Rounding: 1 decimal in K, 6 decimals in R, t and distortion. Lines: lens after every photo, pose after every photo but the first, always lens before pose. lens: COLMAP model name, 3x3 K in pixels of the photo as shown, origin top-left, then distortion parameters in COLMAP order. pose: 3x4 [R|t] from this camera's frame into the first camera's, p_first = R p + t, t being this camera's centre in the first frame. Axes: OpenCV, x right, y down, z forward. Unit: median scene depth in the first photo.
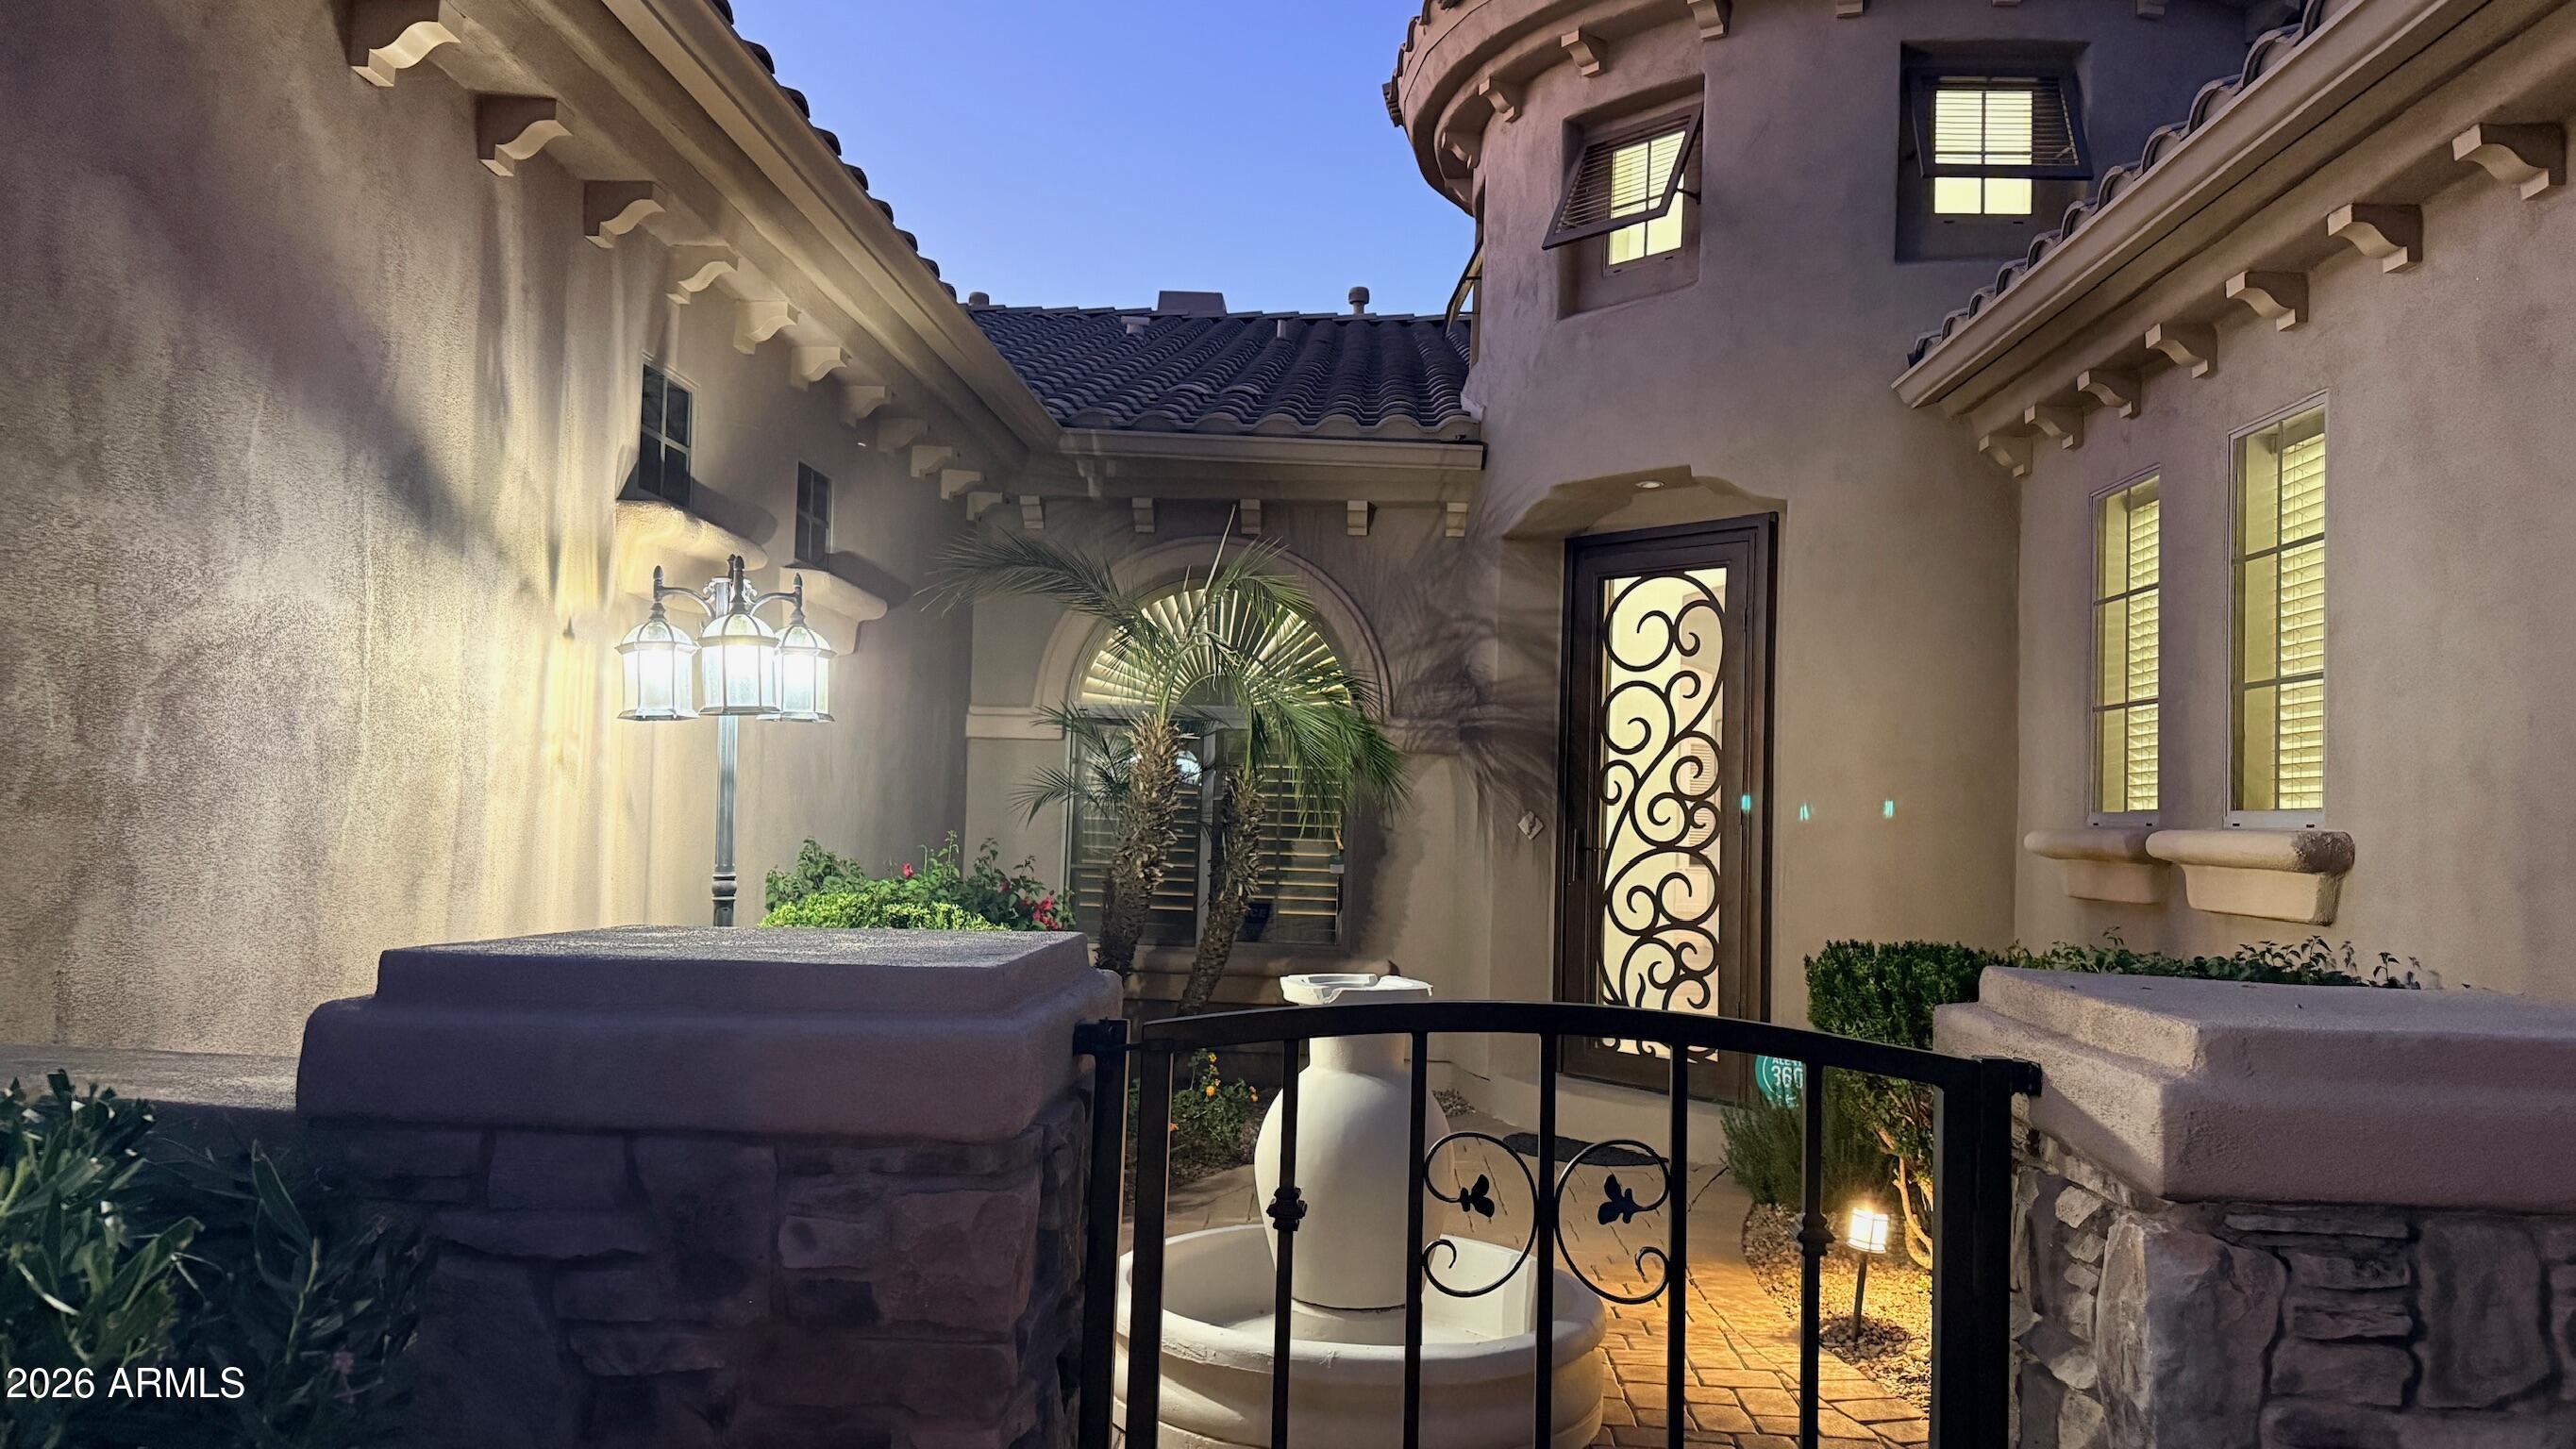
lens RADIAL K [[1887.0, 0, 1289.7], [0, 1887.0, 739.4], [0, 0, 1]] dist [0.007981, 0.000323]
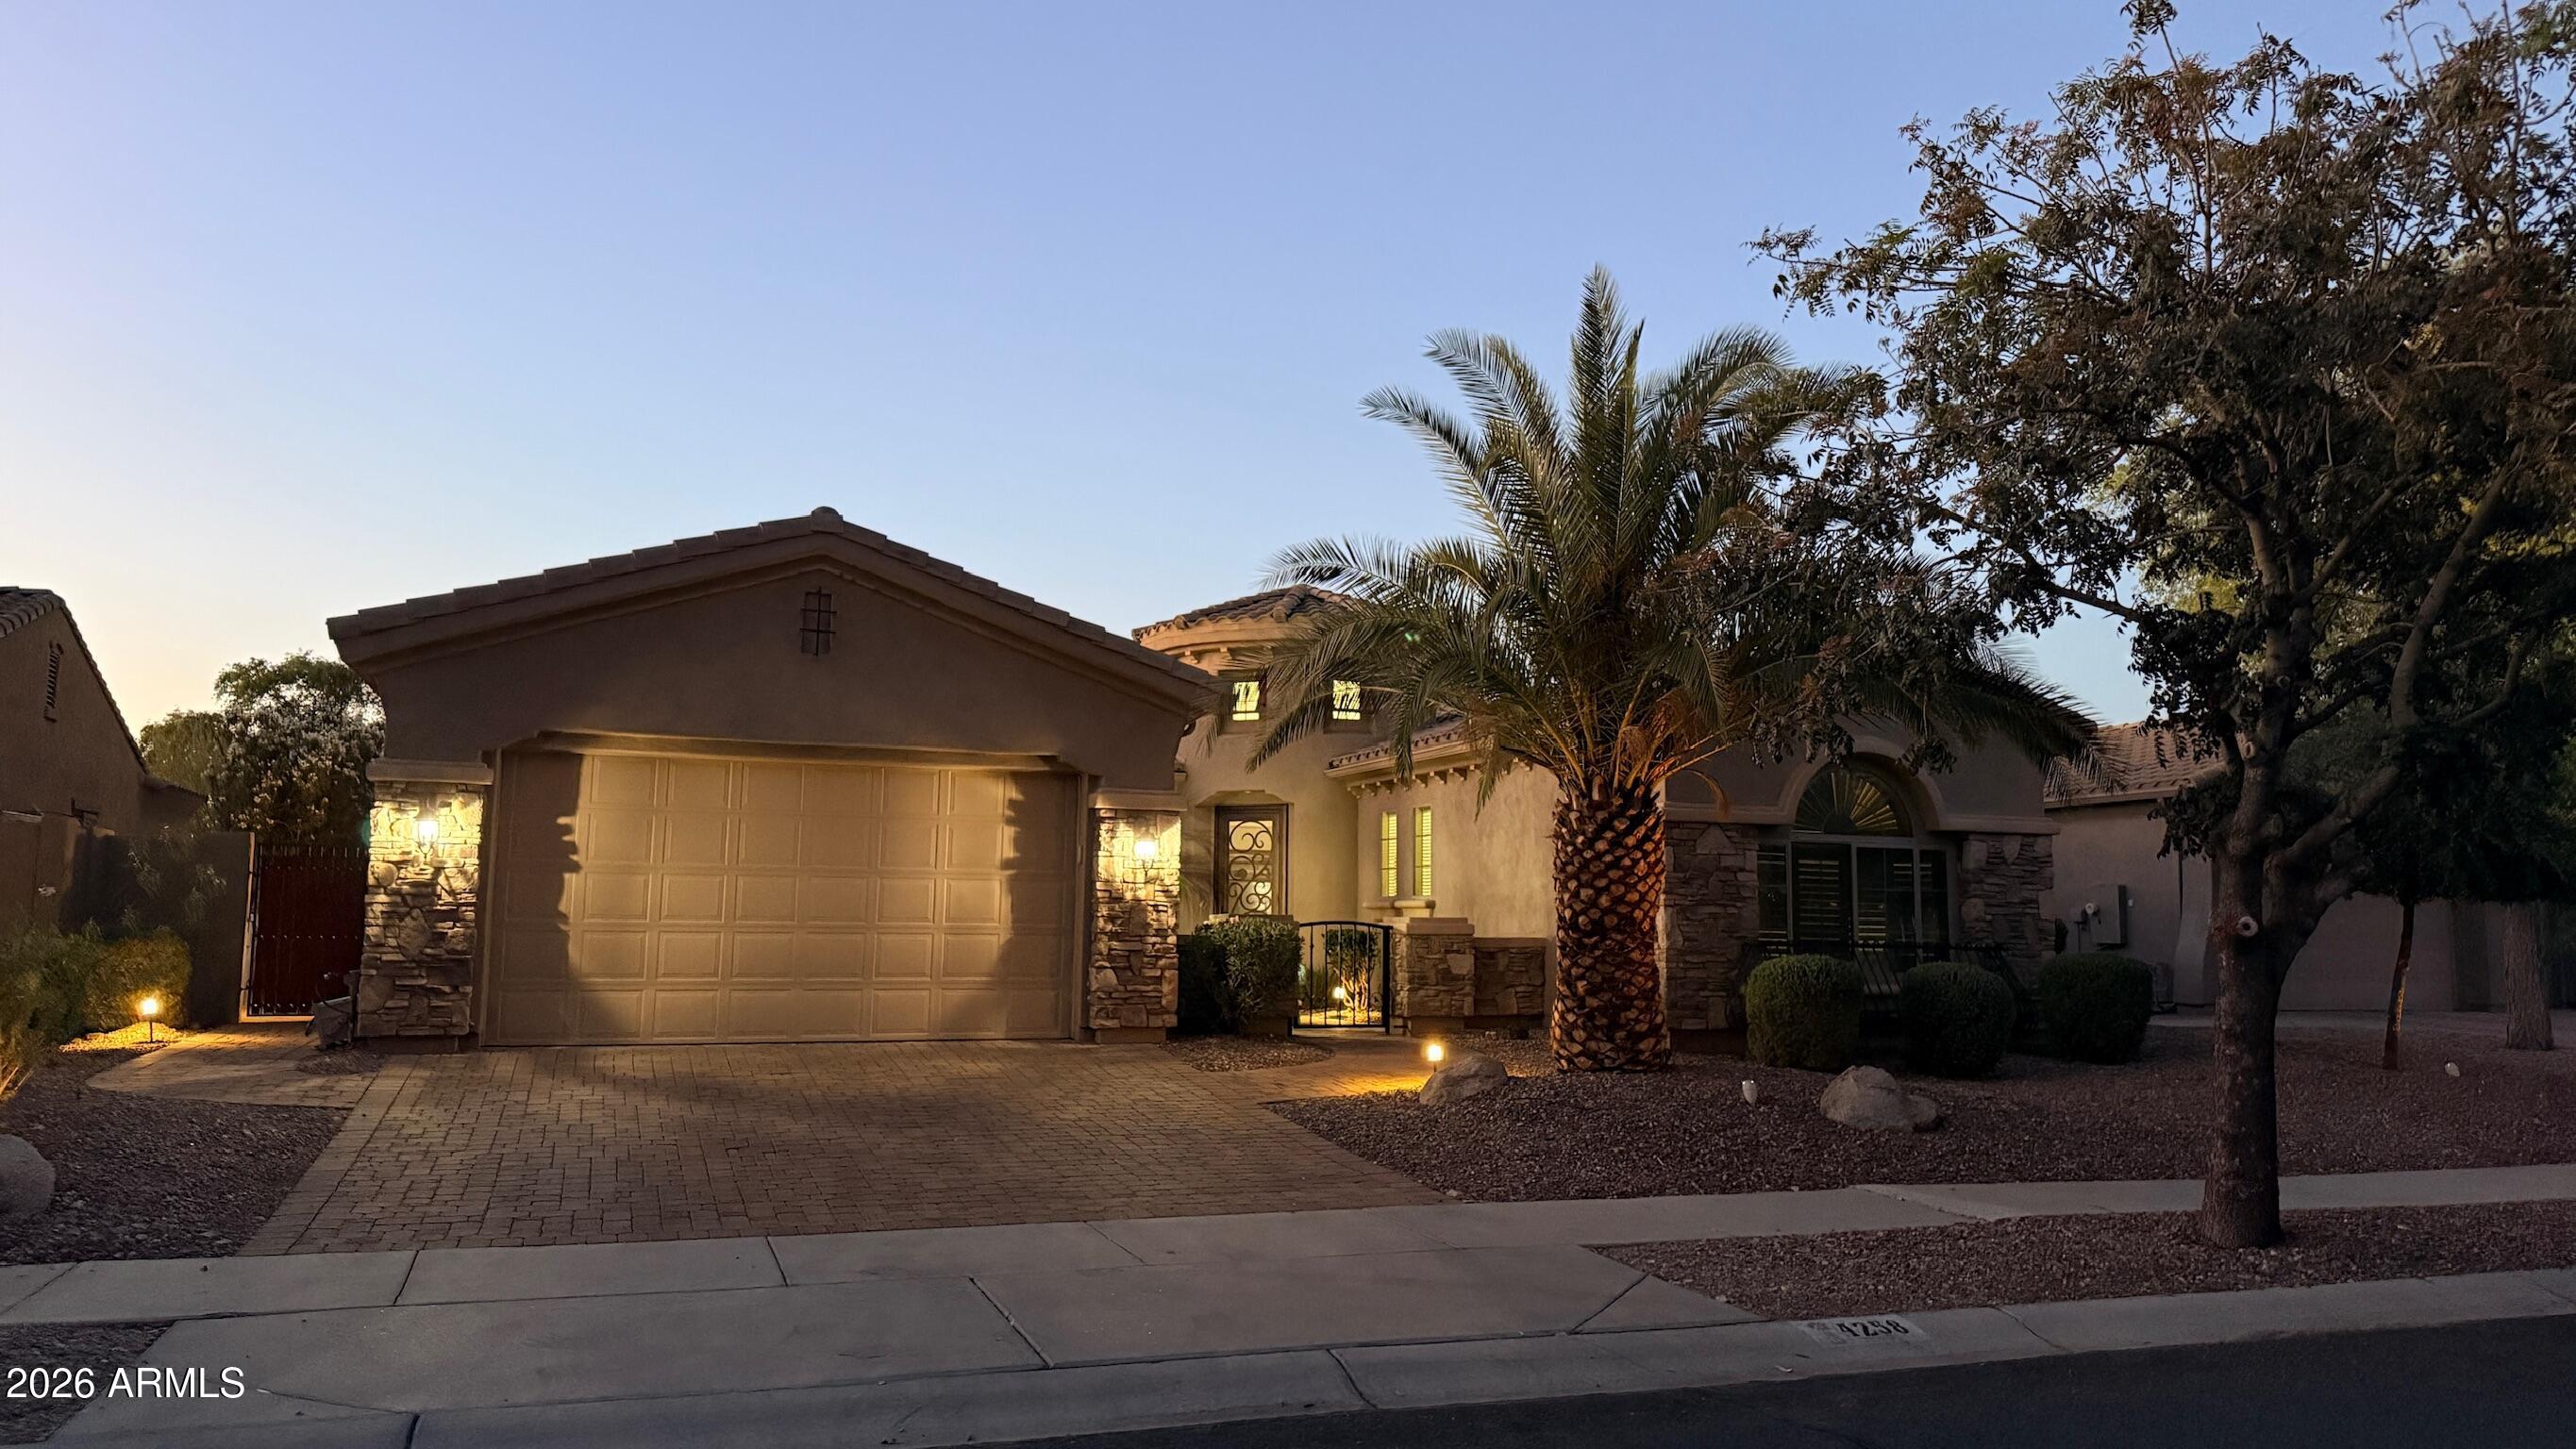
lens RADIAL K [[1887.0, 0, 1285.1], [0, 1887.0, 721.9], [0, 0, 1]] dist [0.007981, 0.000323]
pose [[0.924808, 0.013075, 0.380208, -1.198807], [0.005034, 0.998901, -0.046595, -0.135472], [-0.380400, 0.045005, 0.923726, -2.446442]]
